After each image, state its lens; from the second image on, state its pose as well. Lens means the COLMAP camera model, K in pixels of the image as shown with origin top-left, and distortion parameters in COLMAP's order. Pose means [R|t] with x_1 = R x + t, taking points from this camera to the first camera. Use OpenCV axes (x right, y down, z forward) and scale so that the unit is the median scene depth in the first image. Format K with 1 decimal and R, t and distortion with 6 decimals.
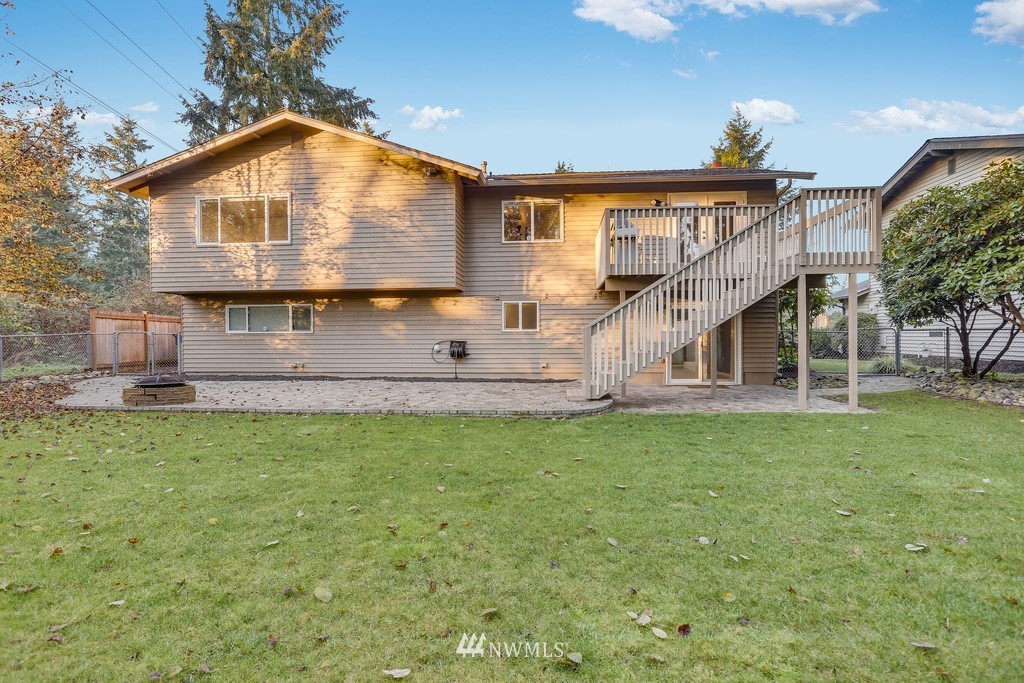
lens RADIAL K [[514.9, 0, 512.0], [0, 514.9, 341.5], [0, 0, 1]] dist [-0.011347, 0.000114]
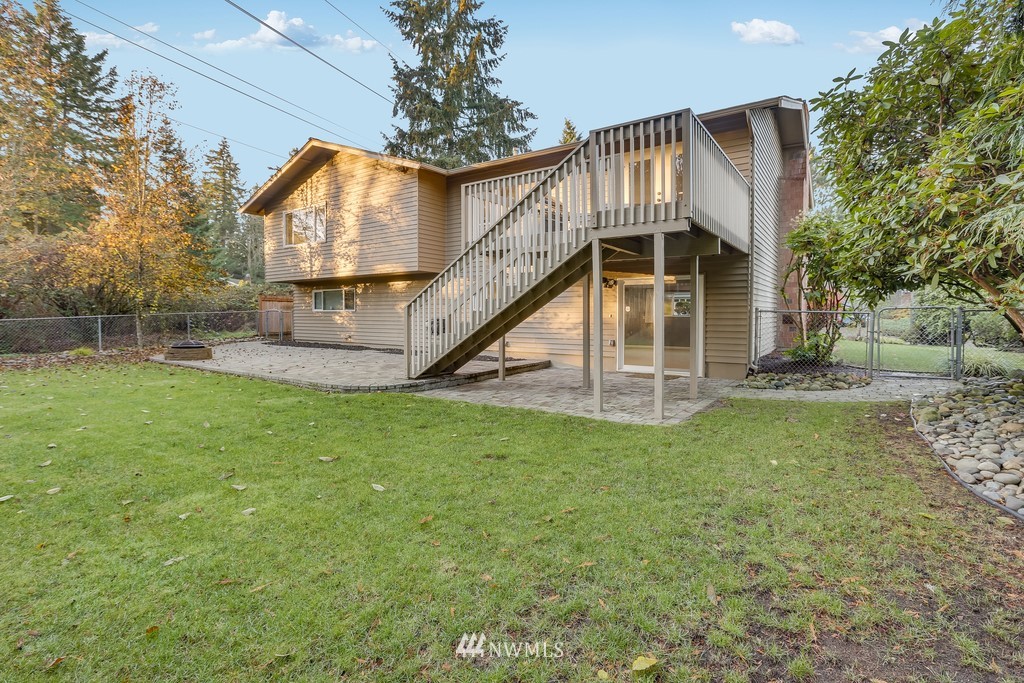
lens RADIAL K [[484.8, 0, 523.3], [0, 484.8, 319.2], [0, 0, 1]] dist [-0.038188, 0.032573]
pose [[0.862663, 0.011201, -0.505655, 0.594683], [-0.010959, 0.999934, 0.003454, -0.006345], [0.505660, 0.002562, 0.862729, 0.212522]]
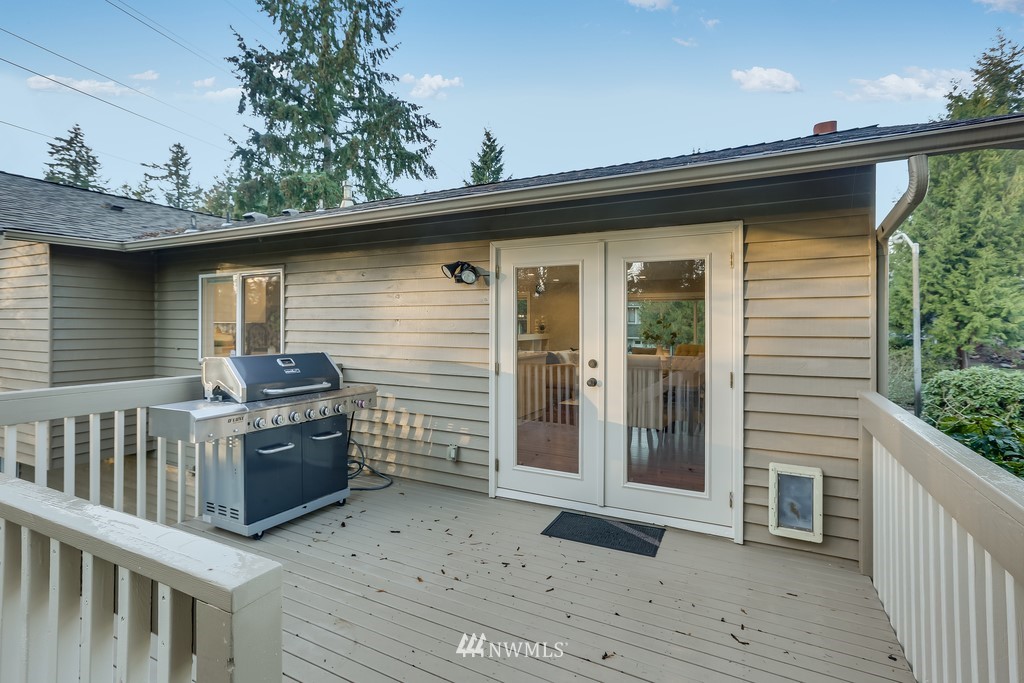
lens RADIAL K [[484.8, 0, 523.3], [0, 484.8, 319.2], [0, 0, 1]] dist [-0.038188, 0.032573]
pose [[0.924046, 0.010763, -0.382130, 0.454966], [-0.016271, 0.999805, -0.011186, -0.239886], [0.381935, 0.016554, 0.924041, 0.725739]]
